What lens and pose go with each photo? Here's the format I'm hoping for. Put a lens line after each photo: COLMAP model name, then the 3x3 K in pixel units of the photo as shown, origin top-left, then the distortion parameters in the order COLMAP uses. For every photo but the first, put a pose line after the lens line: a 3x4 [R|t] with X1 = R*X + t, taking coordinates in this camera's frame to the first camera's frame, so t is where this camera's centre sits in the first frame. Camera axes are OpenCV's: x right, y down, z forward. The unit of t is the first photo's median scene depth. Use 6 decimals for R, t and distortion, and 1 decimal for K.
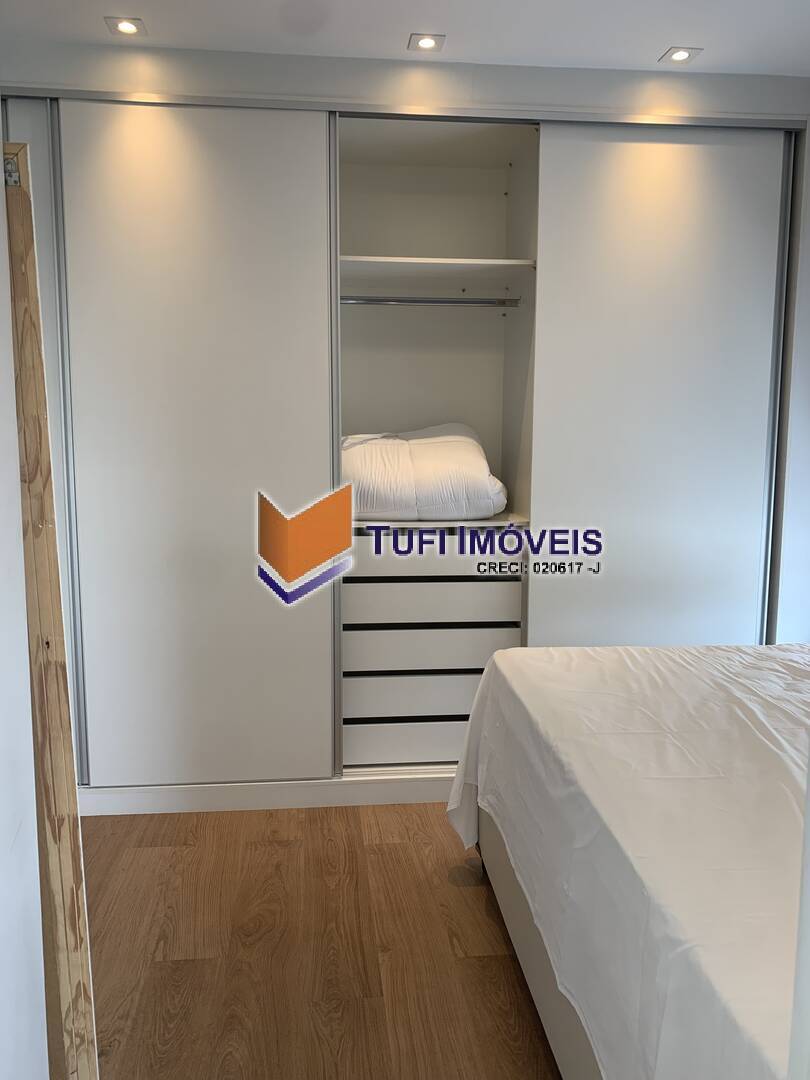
lens RADIAL K [[835.1, 0, 414.9], [0, 835.1, 540.5], [0, 0, 1]] dist [0.031405, -0.038111]
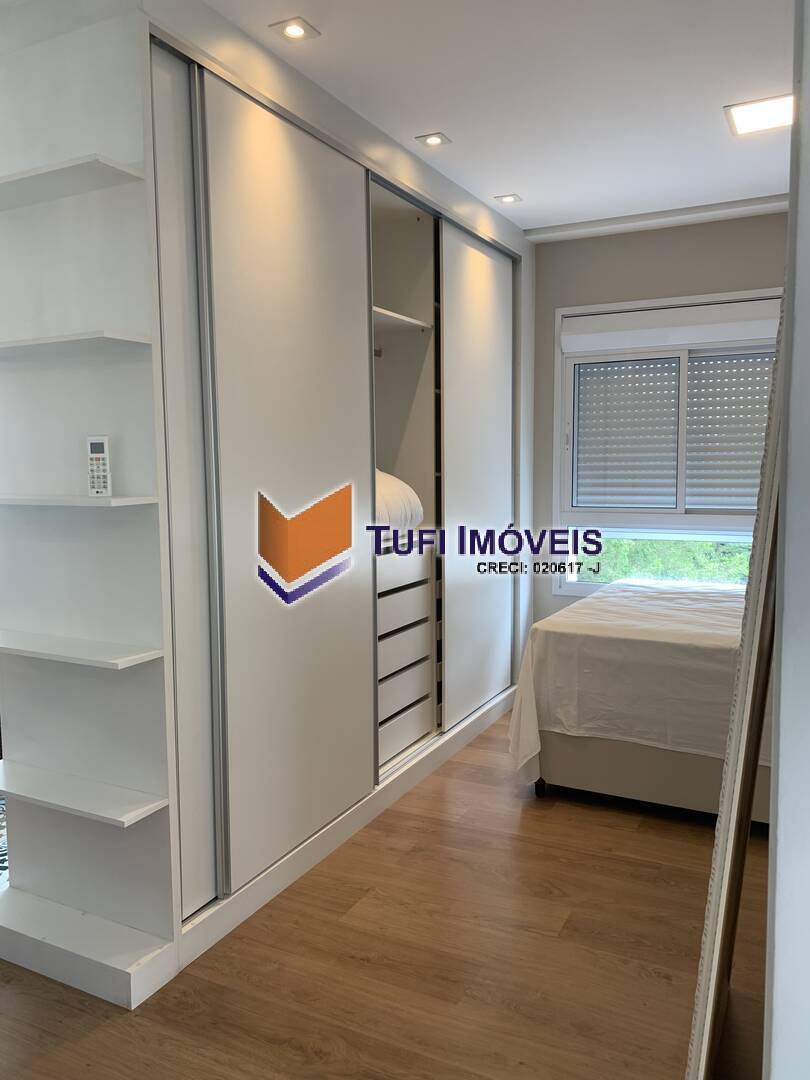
lens RADIAL K [[835.1, 0, 400.9], [0, 835.1, 540.2], [0, 0, 1]] dist [0.031405, -0.038111]
pose [[0.544128, -0.093449, 0.833782, -1.175437], [0.119432, 0.992285, 0.033272, -0.074131], [-0.830458, 0.081476, 0.551091, 0.467027]]
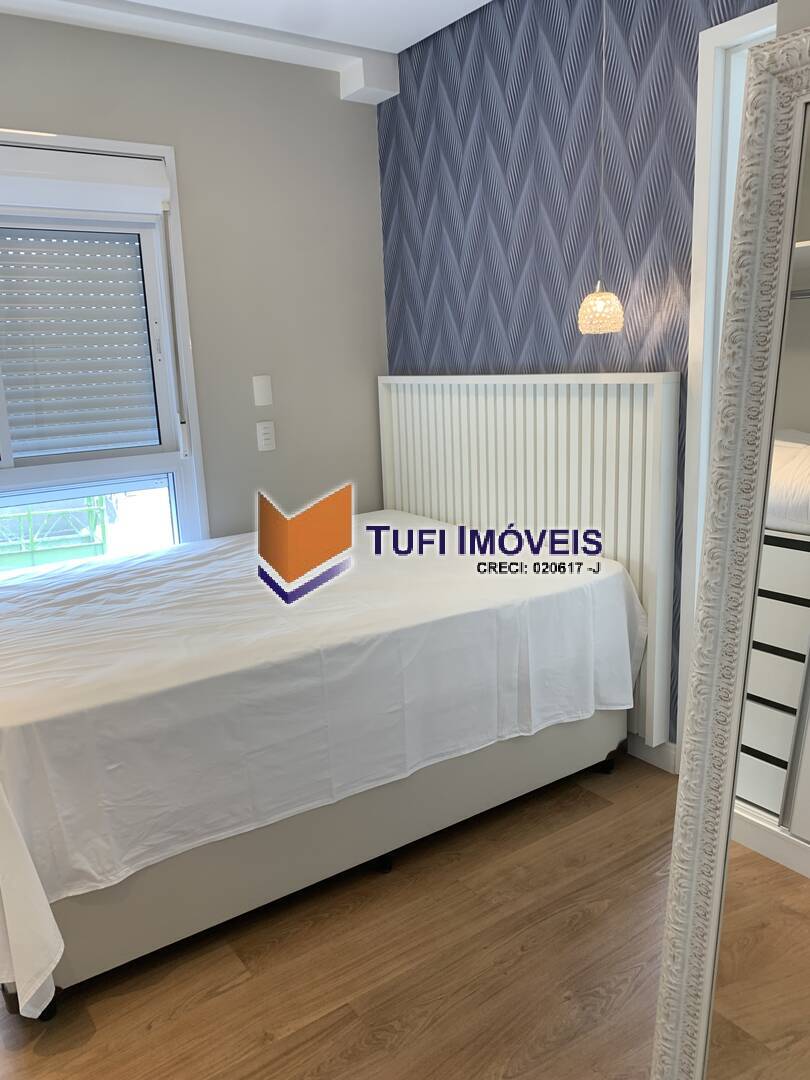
lens RADIAL K [[835.1, 0, 396.4], [0, 835.1, 531.2], [0, 0, 1]] dist [0.031405, -0.038111]
pose [[-0.478456, -0.166174, 0.862245, -0.649516], [0.150040, 0.952020, 0.266732, -0.153233], [-0.865198, 0.256991, -0.430567, 1.032424]]
